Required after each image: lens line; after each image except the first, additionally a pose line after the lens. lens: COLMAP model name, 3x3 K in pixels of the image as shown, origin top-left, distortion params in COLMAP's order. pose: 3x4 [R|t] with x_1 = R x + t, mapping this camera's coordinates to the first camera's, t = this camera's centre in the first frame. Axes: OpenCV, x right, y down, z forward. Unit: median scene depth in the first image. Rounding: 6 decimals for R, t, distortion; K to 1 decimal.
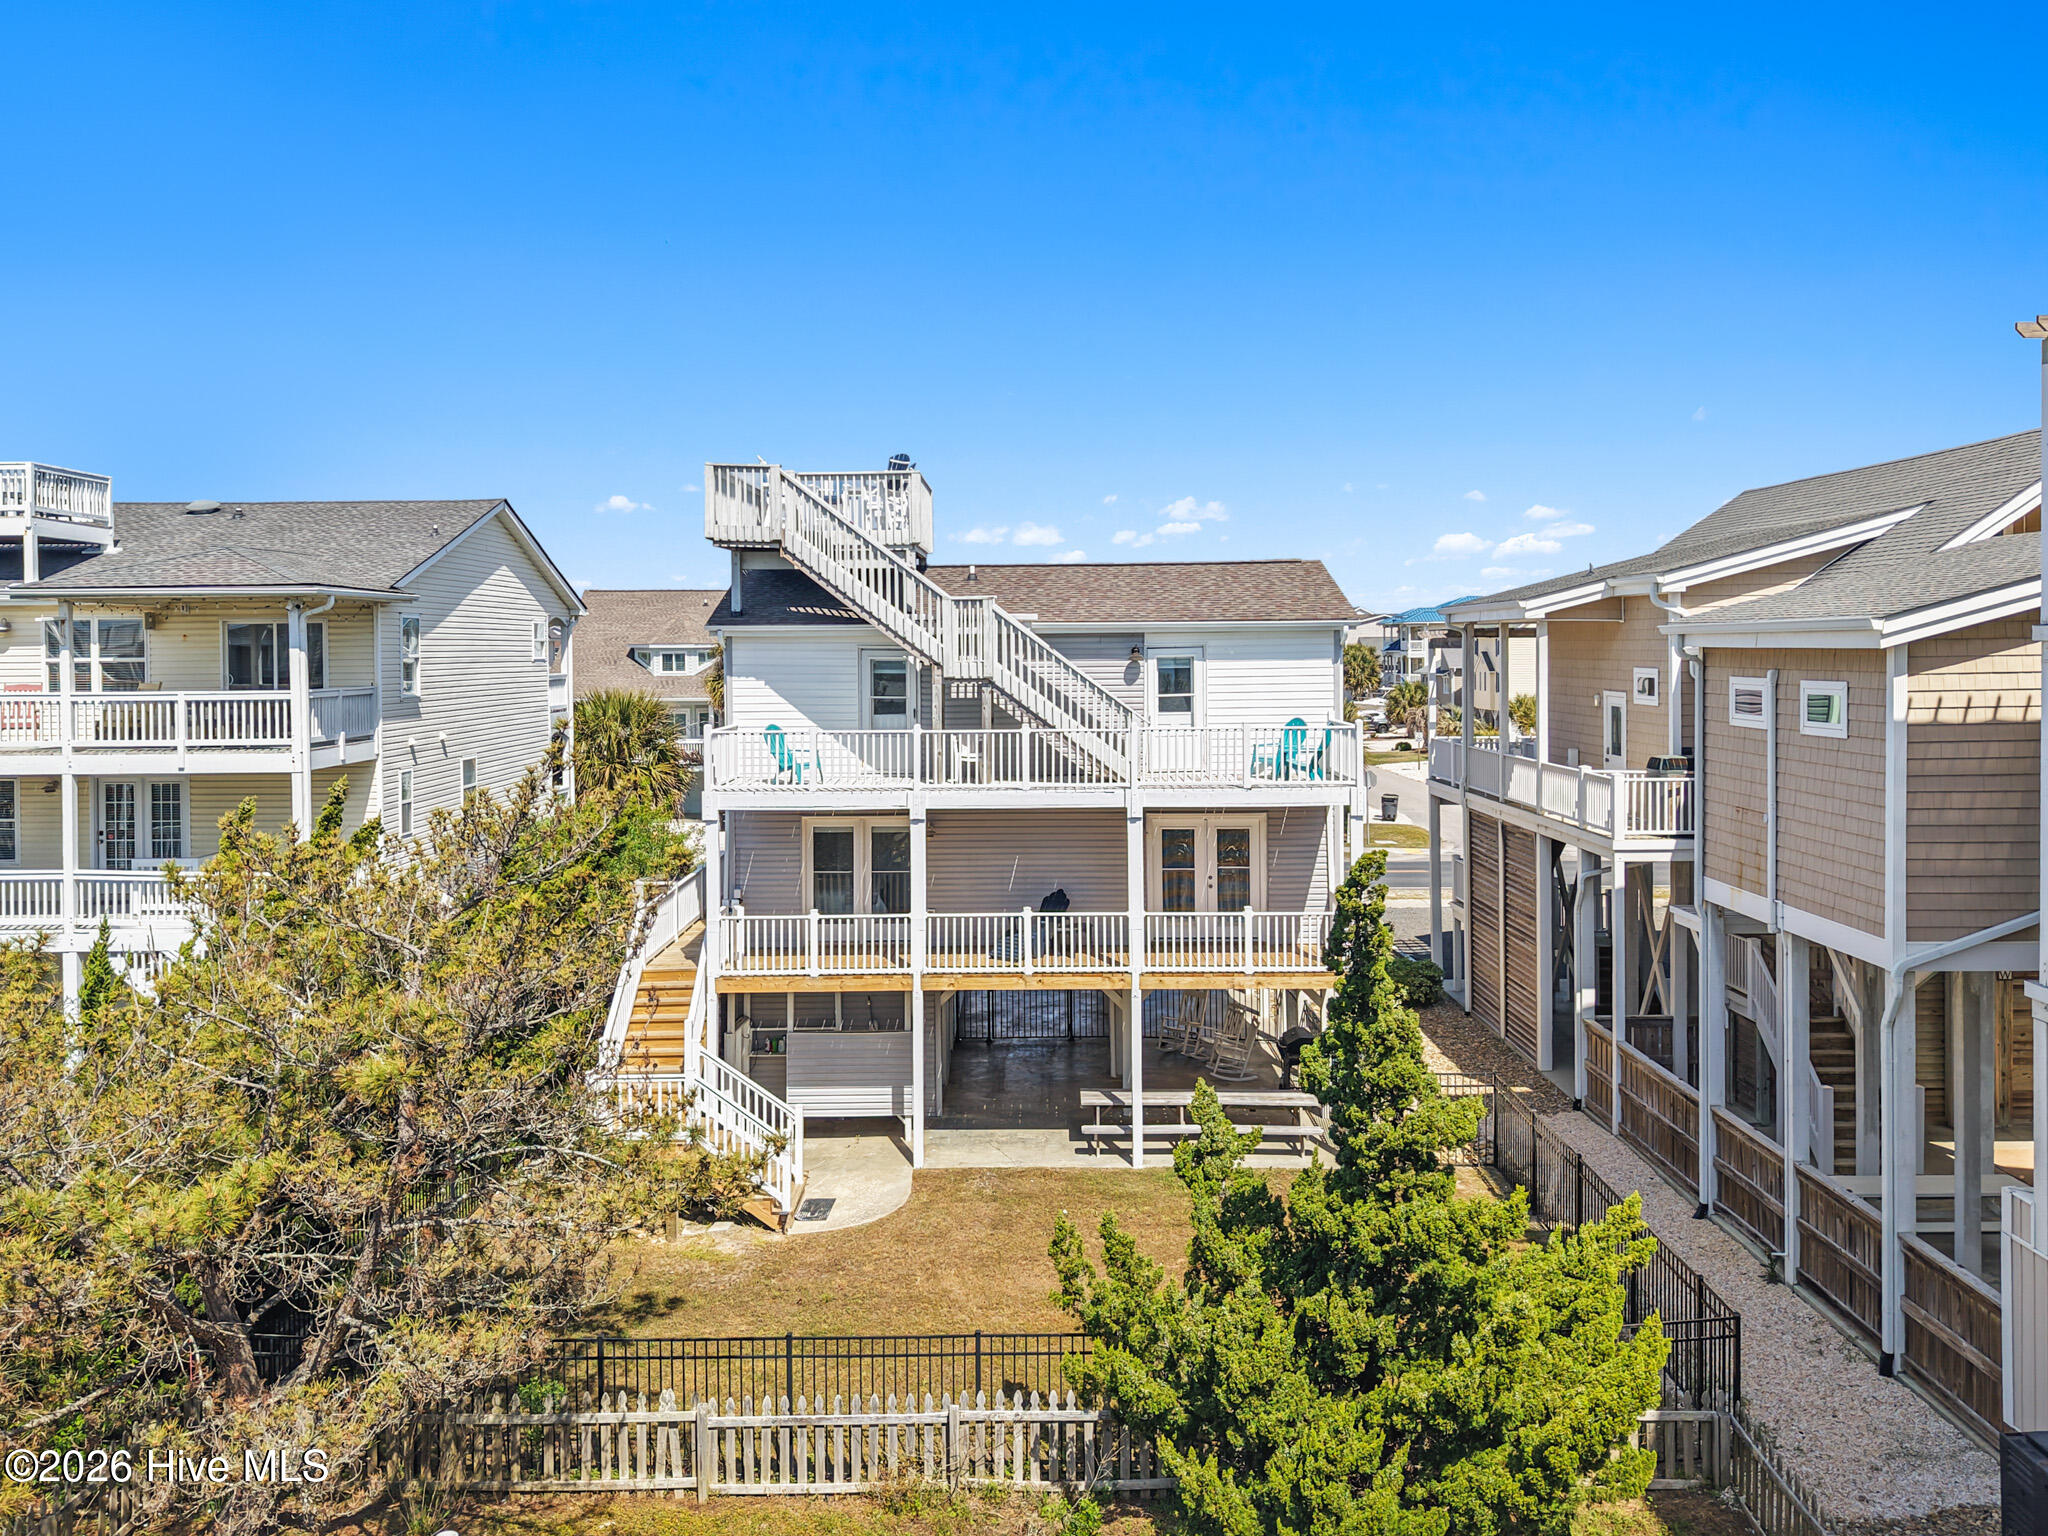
lens RADIAL K [[1355.4, 0, 1036.4], [0, 1355.4, 753.3], [0, 0, 1]] dist [0.016601, -0.023112]
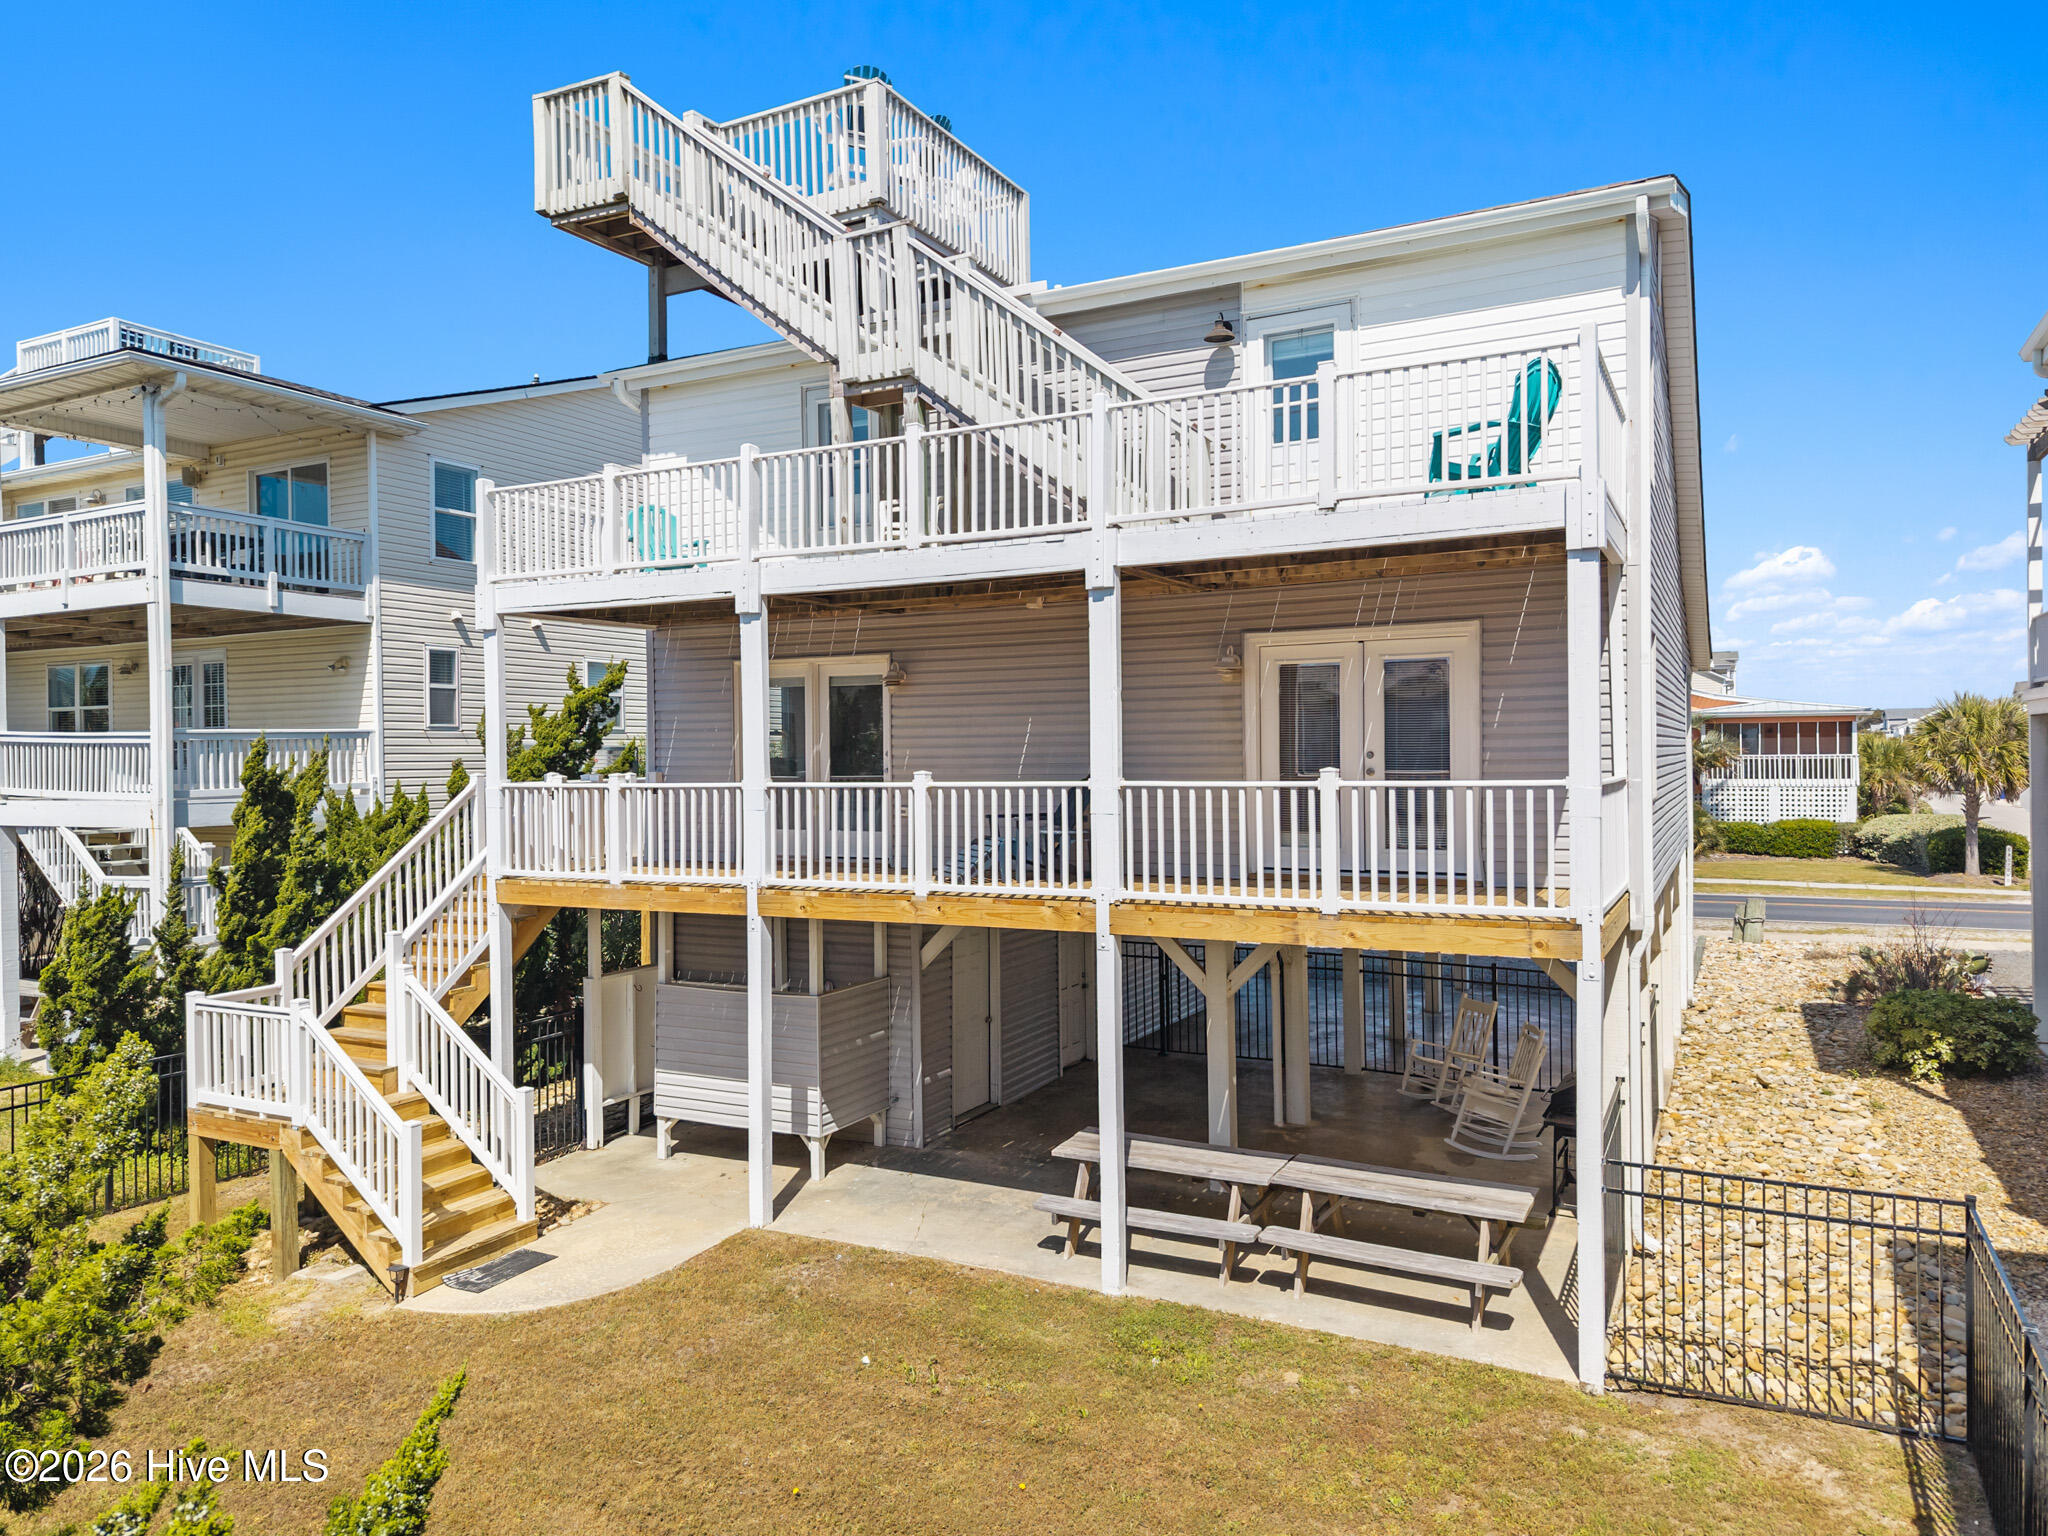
lens RADIAL K [[1355.4, 0, 1009.8], [0, 1355.4, 768.8], [0, 0, 1]] dist [0.016601, -0.023112]
pose [[0.894860, -0.000334, -0.446348, 0.262806], [-0.009155, 0.999776, -0.019102, 0.122401], [0.446254, 0.021180, 0.894656, 0.530943]]
